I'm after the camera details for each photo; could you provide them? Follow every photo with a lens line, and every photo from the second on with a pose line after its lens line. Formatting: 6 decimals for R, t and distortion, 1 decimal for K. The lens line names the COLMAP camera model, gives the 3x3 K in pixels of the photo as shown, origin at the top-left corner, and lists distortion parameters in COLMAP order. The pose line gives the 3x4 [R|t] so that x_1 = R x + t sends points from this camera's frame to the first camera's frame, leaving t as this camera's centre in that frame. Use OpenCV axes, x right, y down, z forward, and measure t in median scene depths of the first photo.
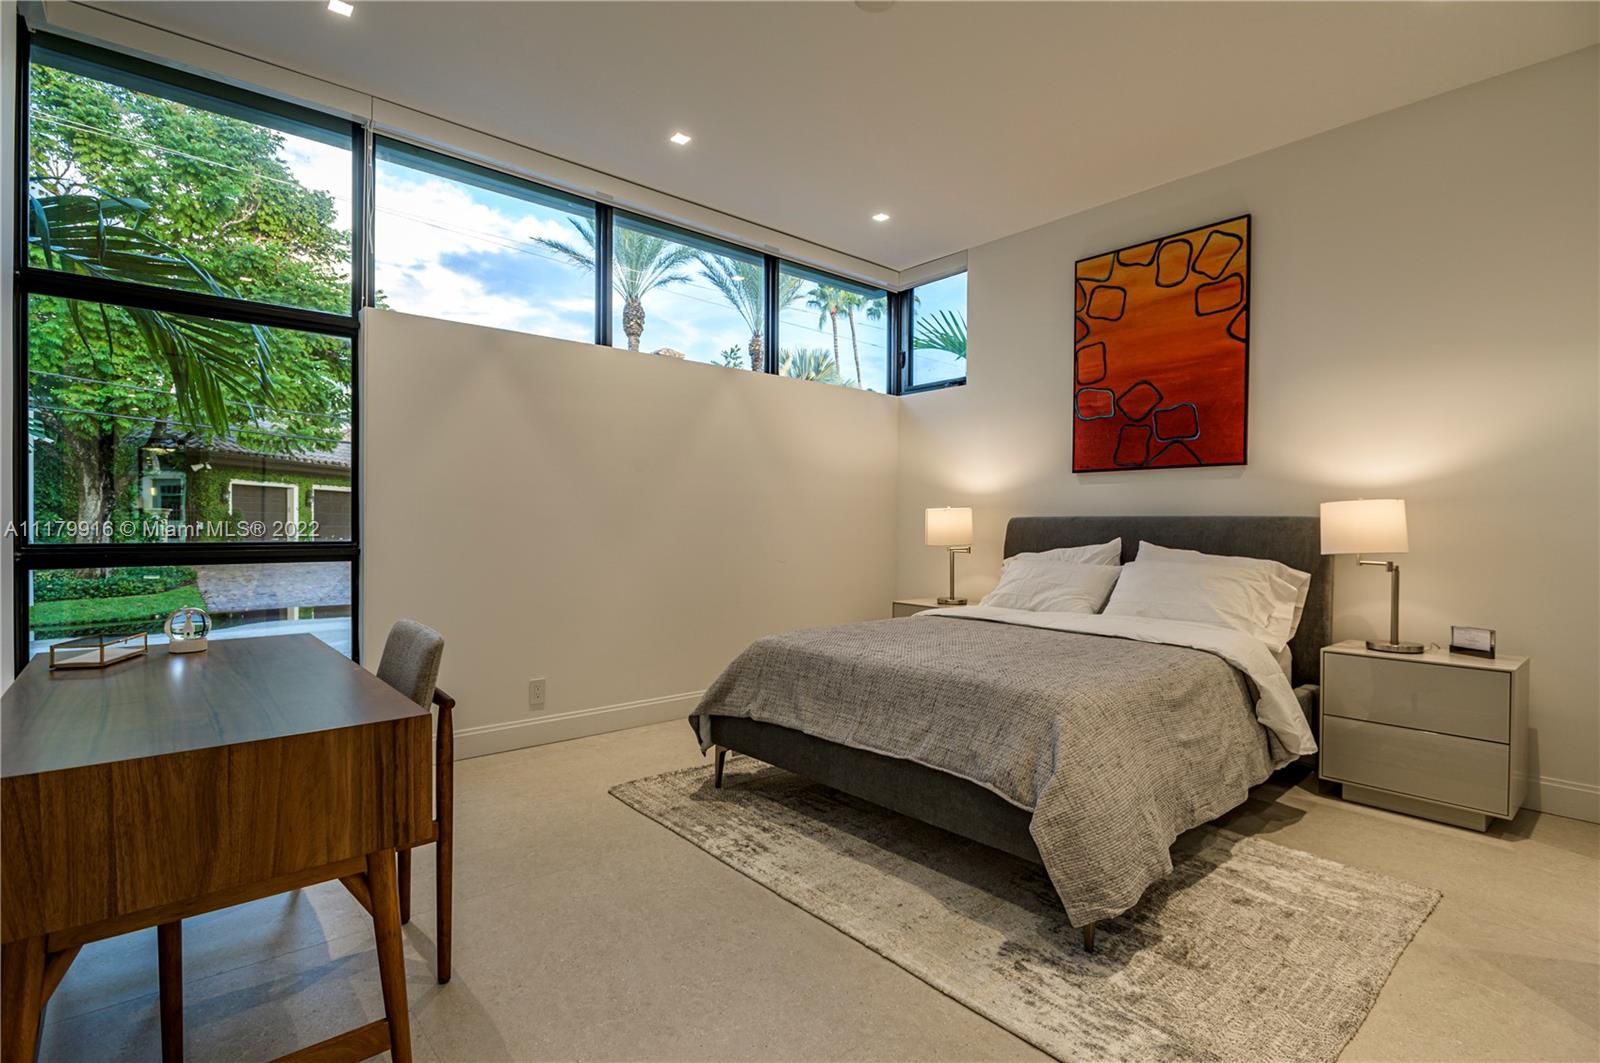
lens RADIAL K [[769.9, 0, 797.8], [0, 769.9, 523.5], [0, 0, 1]] dist [-0.003706, -0.000606]
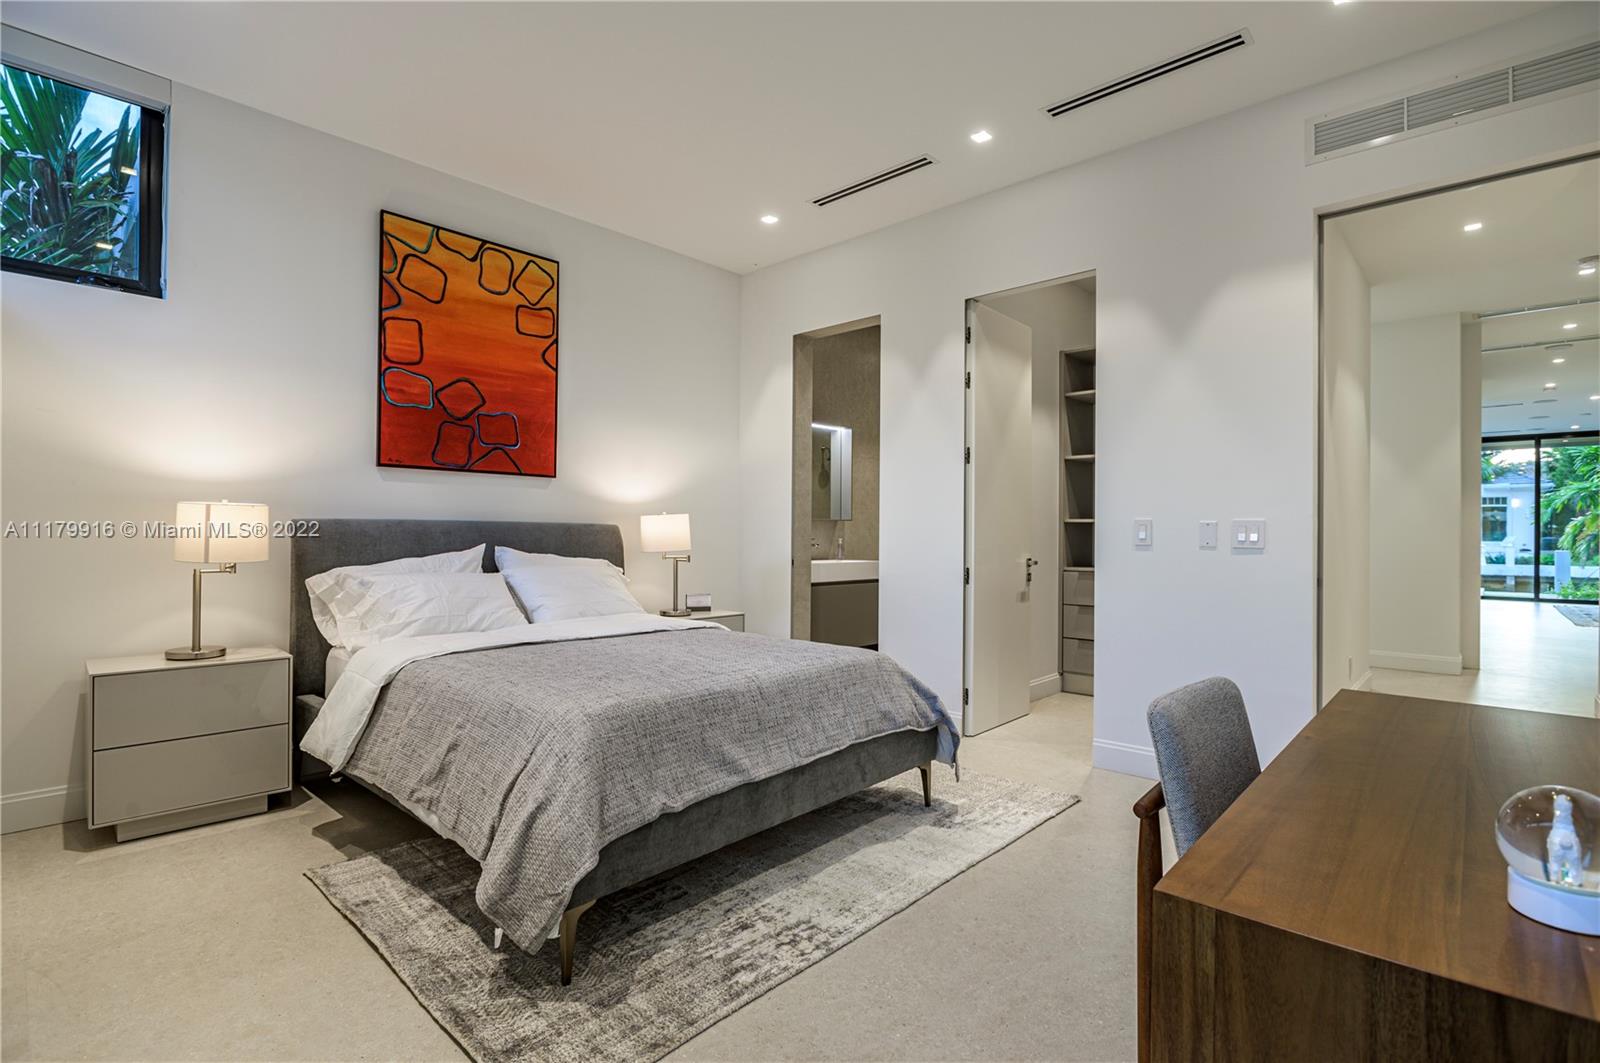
lens RADIAL K [[785.6, 0, 793.9], [0, 785.6, 528.7], [0, 0, 1]] dist [-0.006627, -0.000042]
pose [[-0.132309, 0.000806, 0.991208, -0.610411], [-0.006103, 0.999980, -0.001627, -0.000793], [-0.991190, -0.006264, -0.132302, 0.778154]]
